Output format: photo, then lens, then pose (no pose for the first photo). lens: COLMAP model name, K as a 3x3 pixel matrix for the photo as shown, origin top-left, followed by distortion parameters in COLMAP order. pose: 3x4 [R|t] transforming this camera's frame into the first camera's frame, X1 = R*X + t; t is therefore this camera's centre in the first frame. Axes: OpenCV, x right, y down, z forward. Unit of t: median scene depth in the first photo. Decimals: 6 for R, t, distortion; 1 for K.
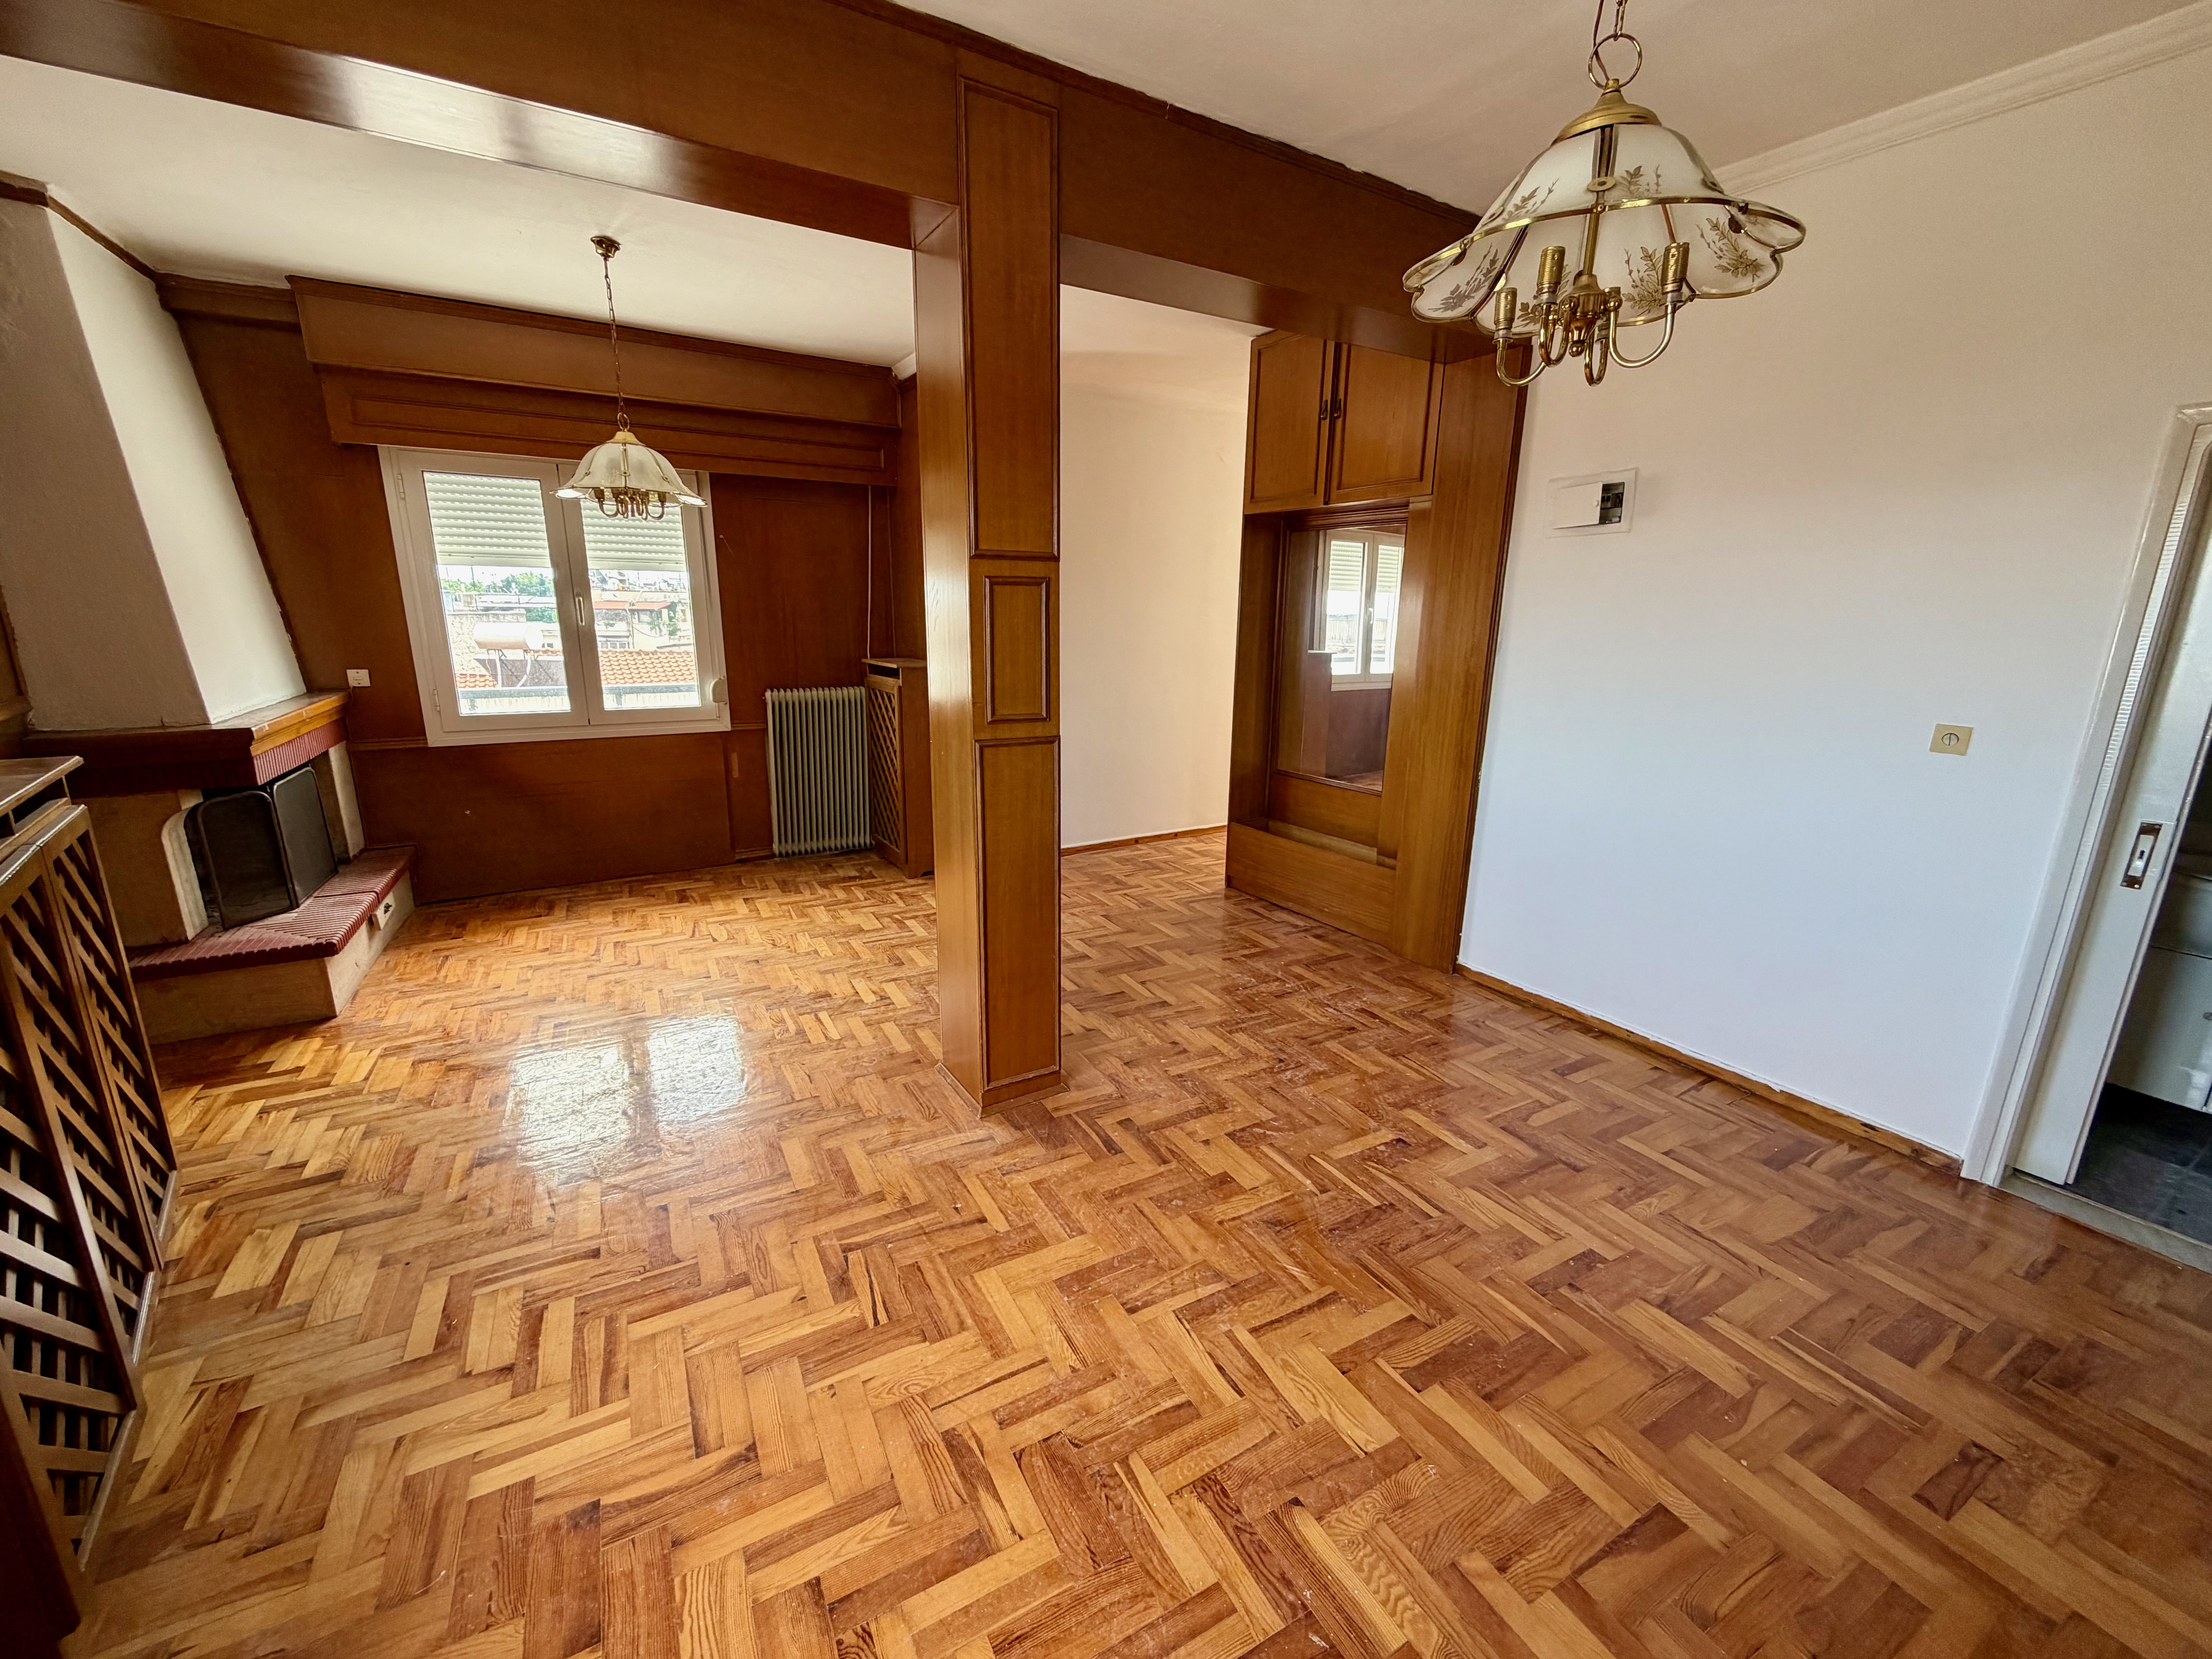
lens RADIAL K [[878.8, 0, 1097.6], [0, 878.8, 828.6], [0, 0, 1]] dist [-0.000445, 0.000100]
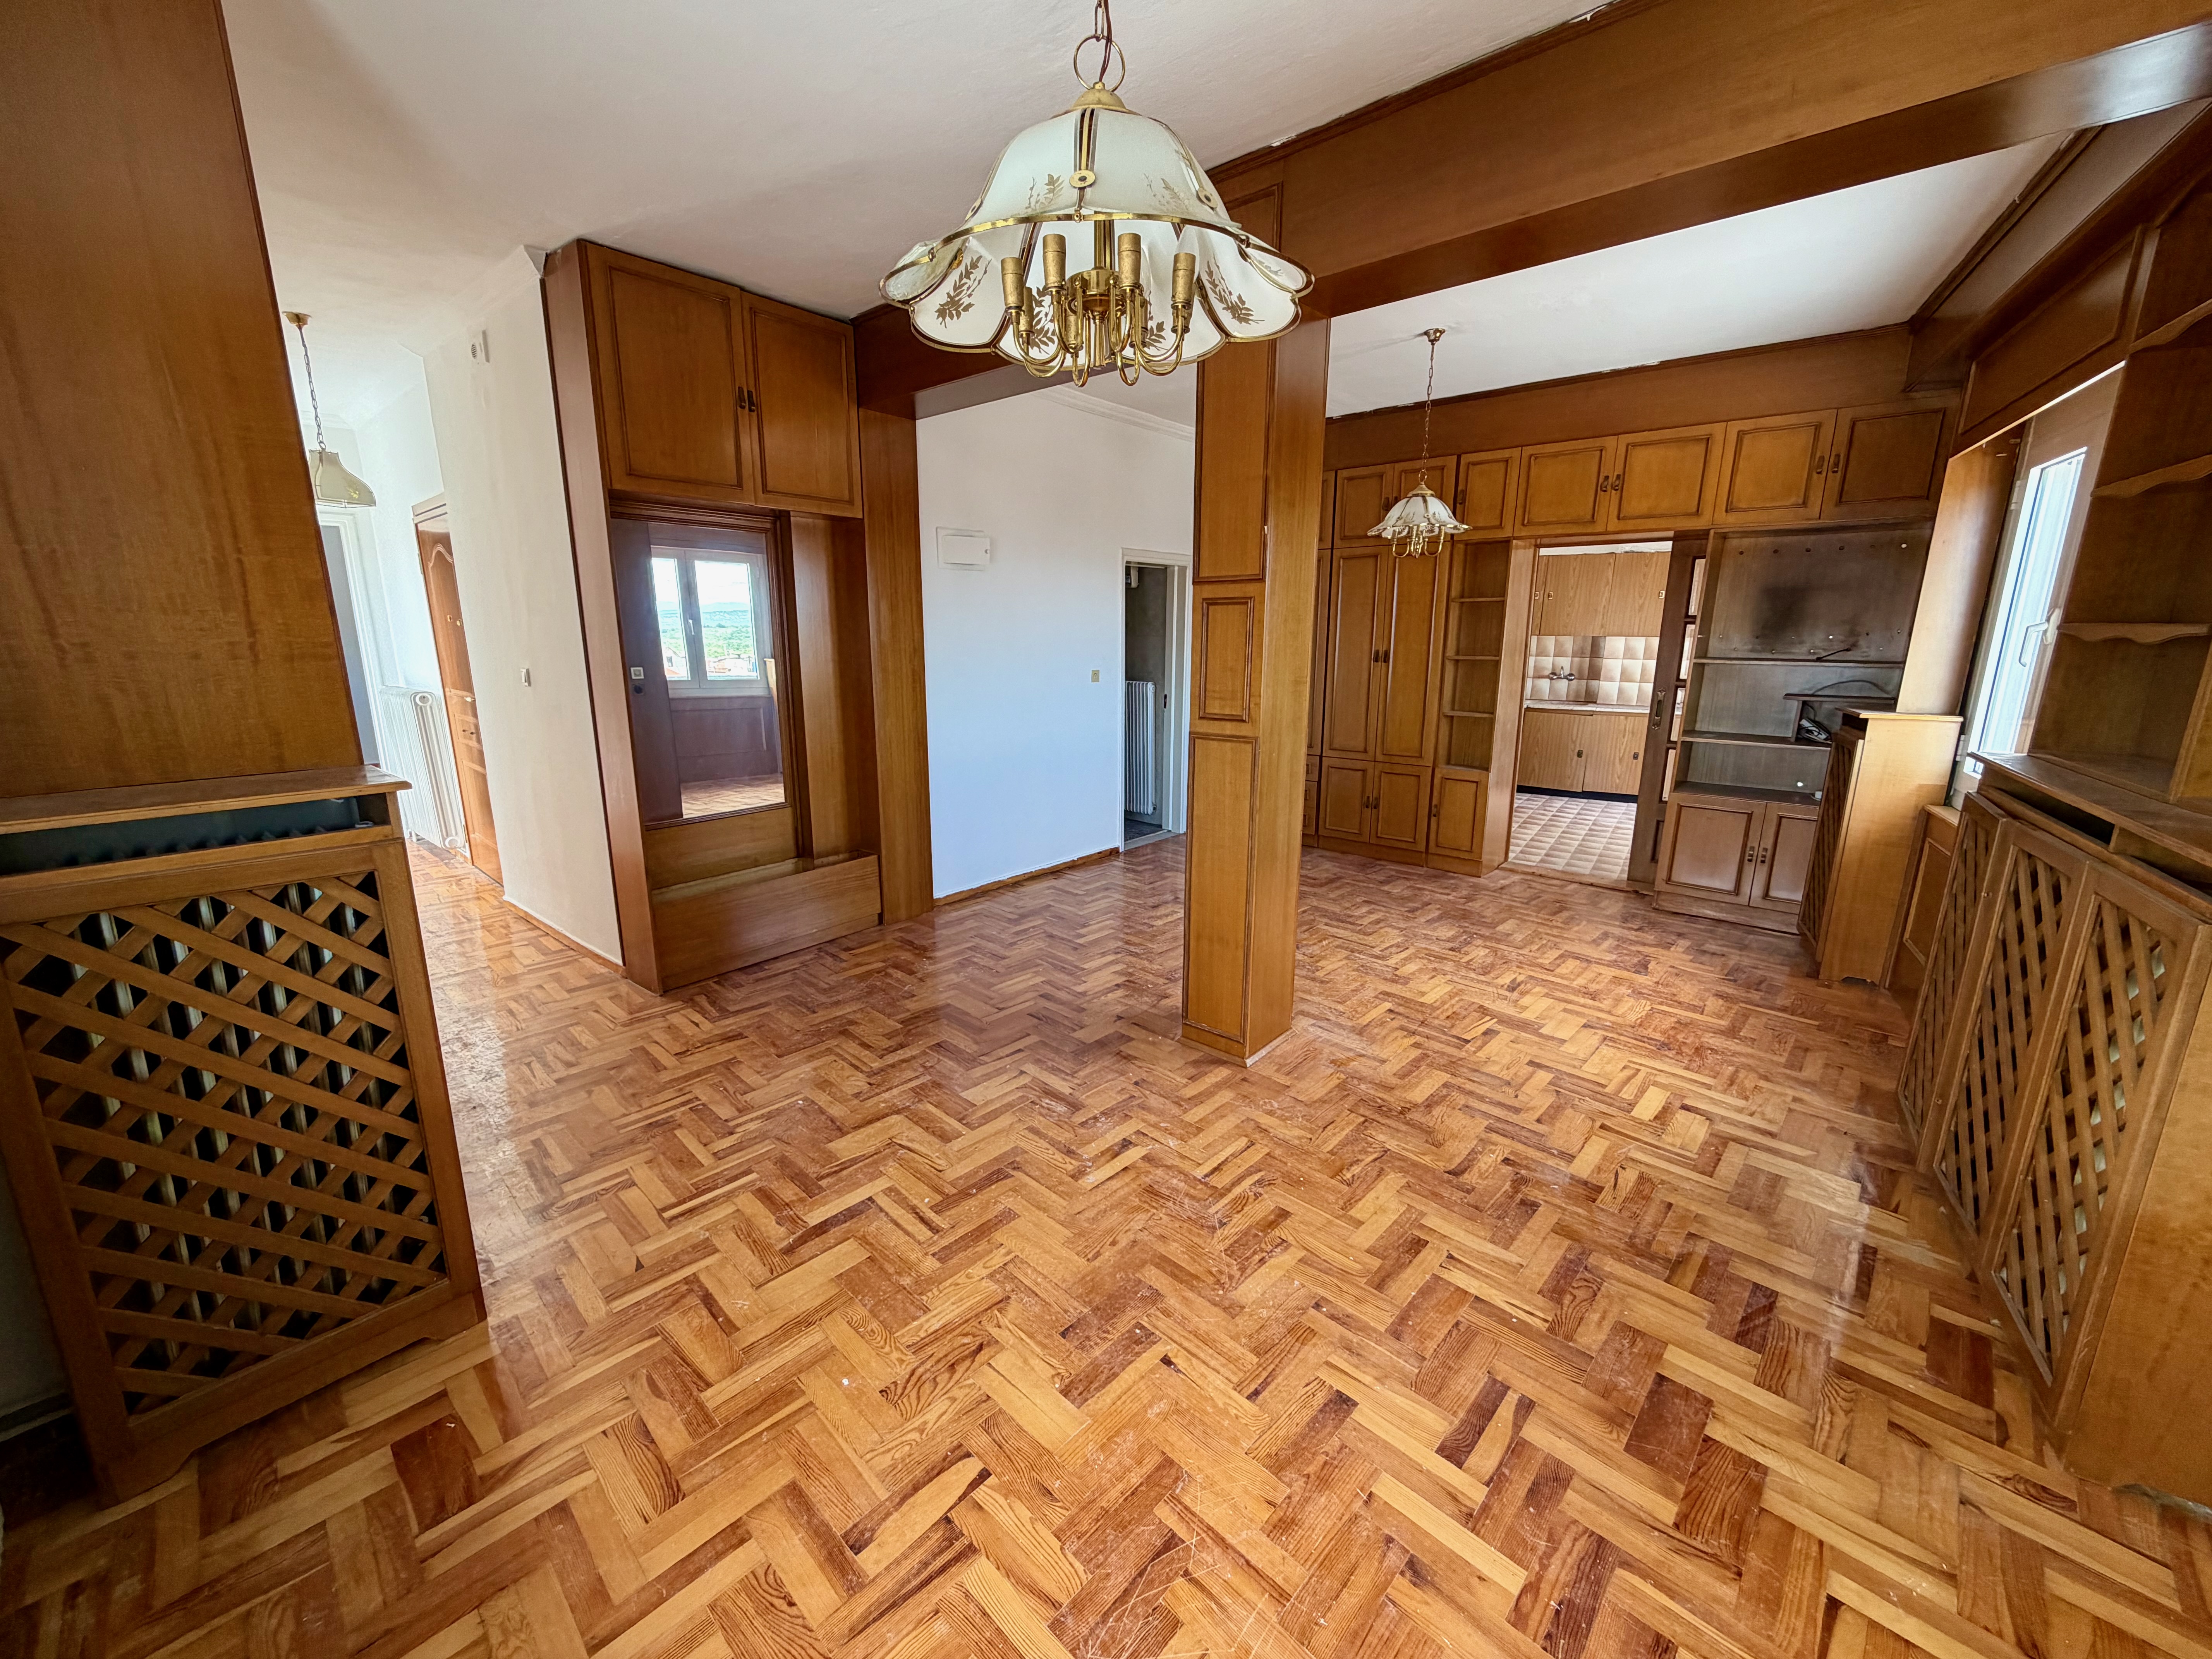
lens RADIAL K [[878.8, 0, 1094.7], [0, 878.8, 831.3], [0, 0, 1]] dist [-0.000445, 0.000100]
pose [[-0.294578, -0.230518, 0.927408, -0.963808], [0.224619, 0.926579, 0.301659, -0.317612], [-0.928854, 0.297176, -0.221171, 1.232754]]
